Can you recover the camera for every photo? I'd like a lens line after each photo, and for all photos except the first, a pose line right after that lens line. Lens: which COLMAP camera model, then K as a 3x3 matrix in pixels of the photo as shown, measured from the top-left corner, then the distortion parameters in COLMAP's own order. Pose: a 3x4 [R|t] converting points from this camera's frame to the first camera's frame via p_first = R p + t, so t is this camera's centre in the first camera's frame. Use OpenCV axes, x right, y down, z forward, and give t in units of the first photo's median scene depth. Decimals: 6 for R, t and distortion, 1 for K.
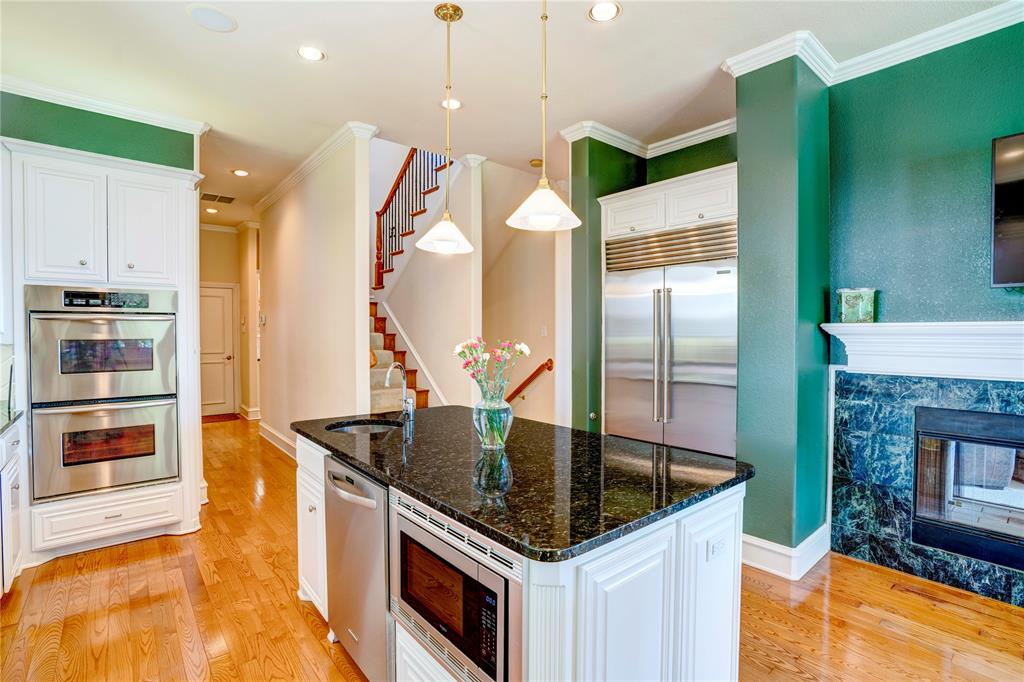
lens RADIAL K [[477.4, 0, 511.5], [0, 477.4, 333.6], [0, 0, 1]] dist [-0.028751, 0.000119]
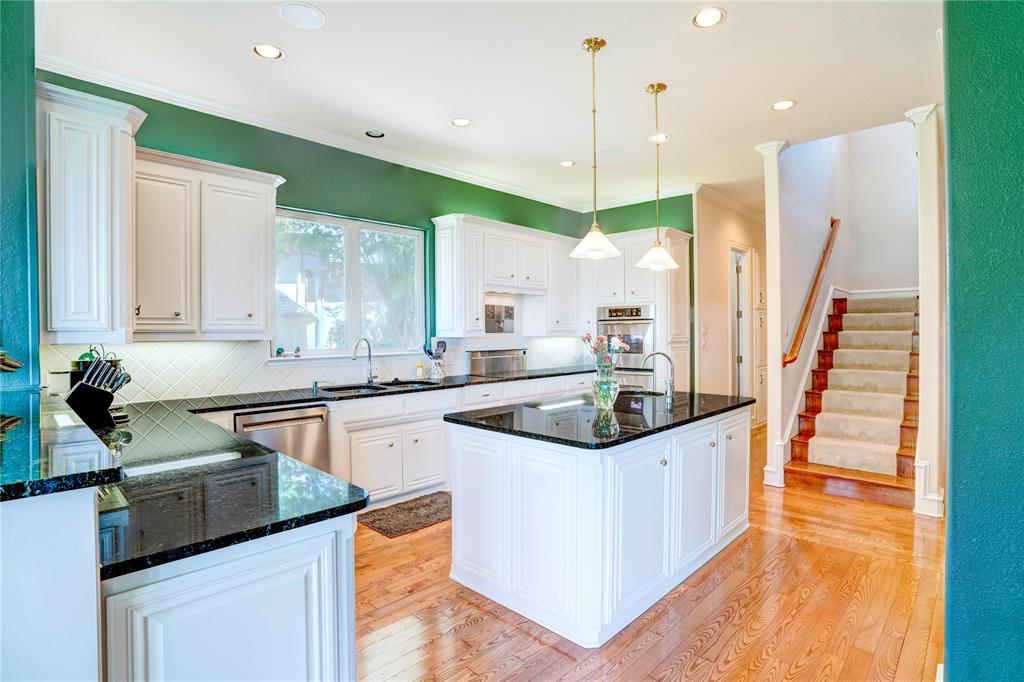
lens RADIAL K [[477.4, 0, 511.5], [0, 477.4, 333.6], [0, 0, 1]] dist [-0.028751, 0.000119]
pose [[0.136734, 0.001214, -0.990607, 0.912468], [-0.005524, 0.999985, 0.000463, 0.009978], [0.990592, 0.005409, 0.136738, 0.336661]]
